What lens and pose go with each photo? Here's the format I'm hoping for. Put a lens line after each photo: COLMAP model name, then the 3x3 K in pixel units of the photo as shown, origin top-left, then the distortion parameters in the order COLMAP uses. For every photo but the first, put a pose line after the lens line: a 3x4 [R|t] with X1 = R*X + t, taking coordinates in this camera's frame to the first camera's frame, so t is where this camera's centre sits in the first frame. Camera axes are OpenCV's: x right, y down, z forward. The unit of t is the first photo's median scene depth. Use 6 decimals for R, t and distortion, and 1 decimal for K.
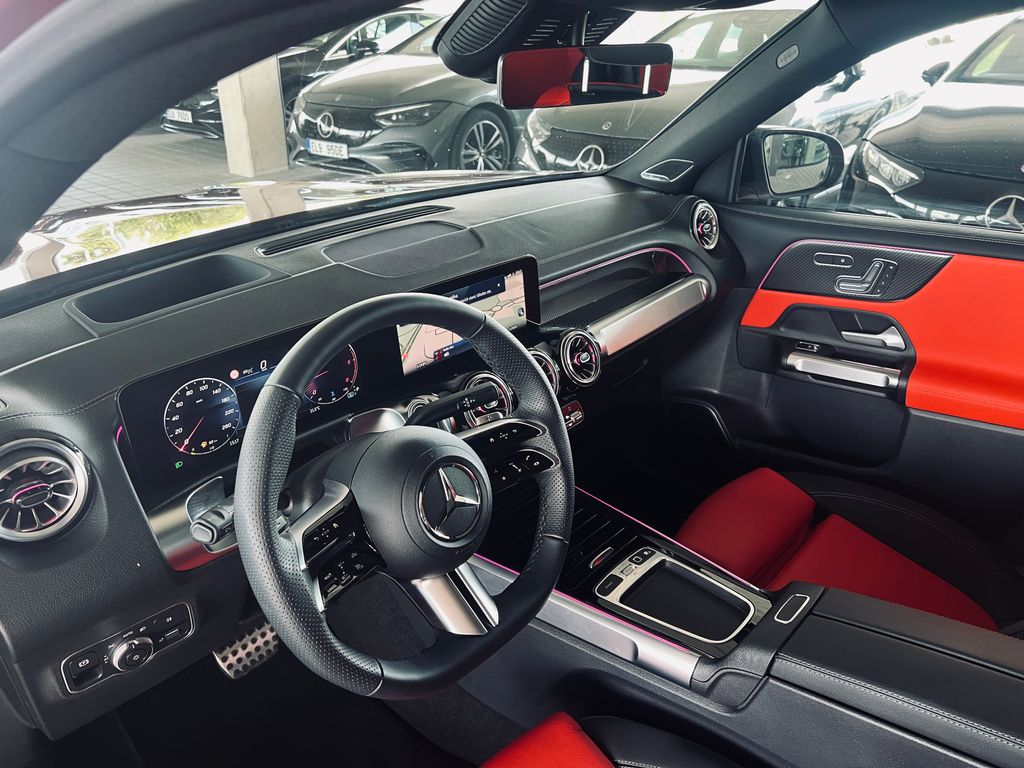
lens RADIAL K [[755.5, 0, 512.1], [0, 755.5, 380.4], [0, 0, 1]] dist [0.025965, -0.041787]
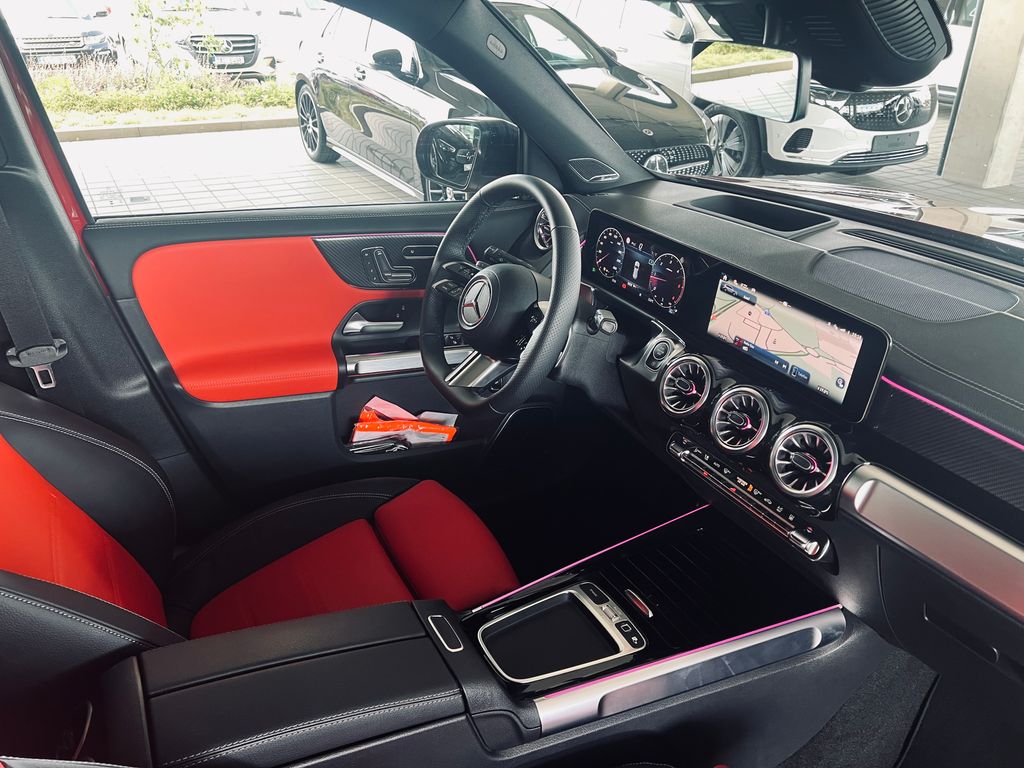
lens RADIAL K [[755.5, 0, 521.8], [0, 755.5, 374.7], [0, 0, 1]] dist [0.025965, -0.041787]
pose [[-0.321768, 0.411579, -0.852683, 0.655390], [-0.439355, 0.732842, 0.519528, -0.299159], [0.838709, 0.541798, -0.054976, 0.623653]]
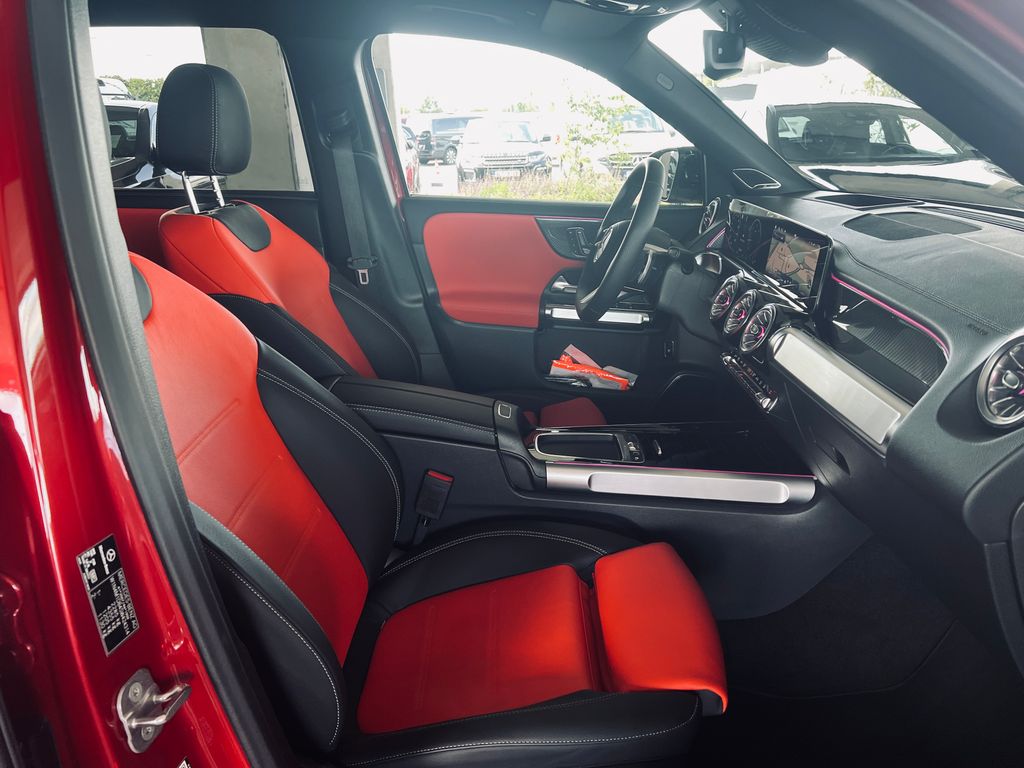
lens RADIAL K [[755.5, 0, 514.9], [0, 755.5, 386.3], [0, 0, 1]] dist [0.025965, -0.041787]
pose [[-0.748618, 0.226364, -0.623162, 0.830844], [-0.278155, 0.745959, 0.605124, -0.419639], [0.601831, 0.626342, -0.495474, 1.127653]]
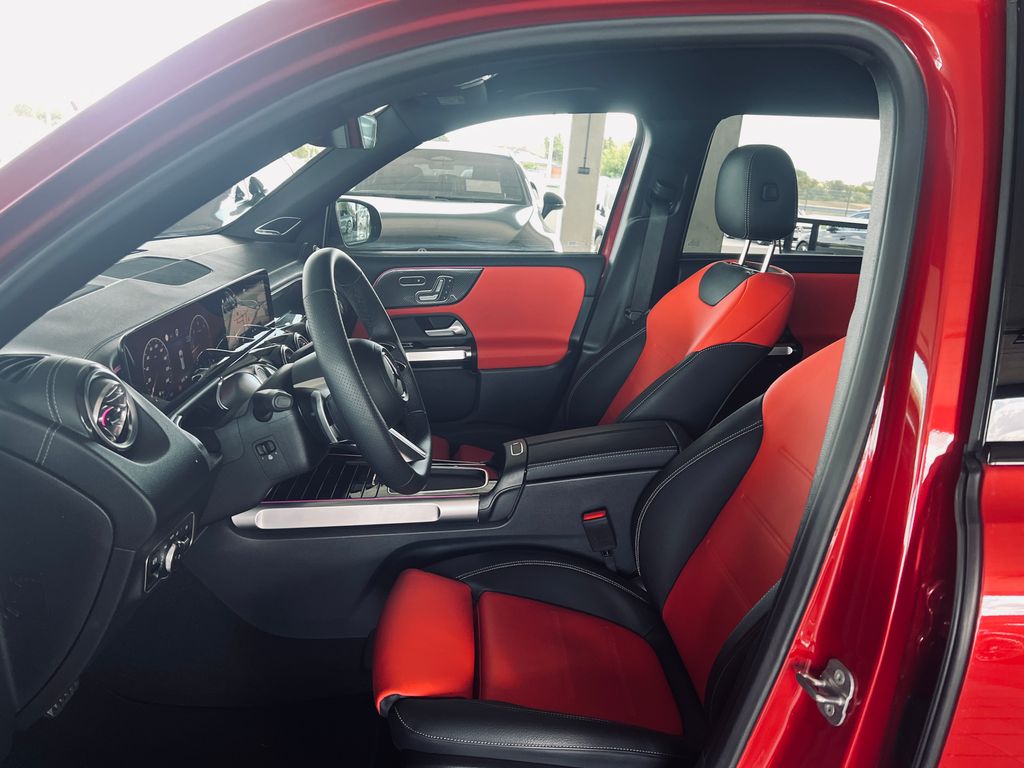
lens RADIAL K [[755.5, 0, 516.0], [0, 755.5, 387.5], [0, 0, 1]] dist [0.025965, -0.041787]
pose [[0.711605, -0.157771, 0.684636, -0.485174], [0.253644, 0.966432, -0.040926, 0.156268], [-0.655197, 0.202777, 0.727735, -0.145599]]
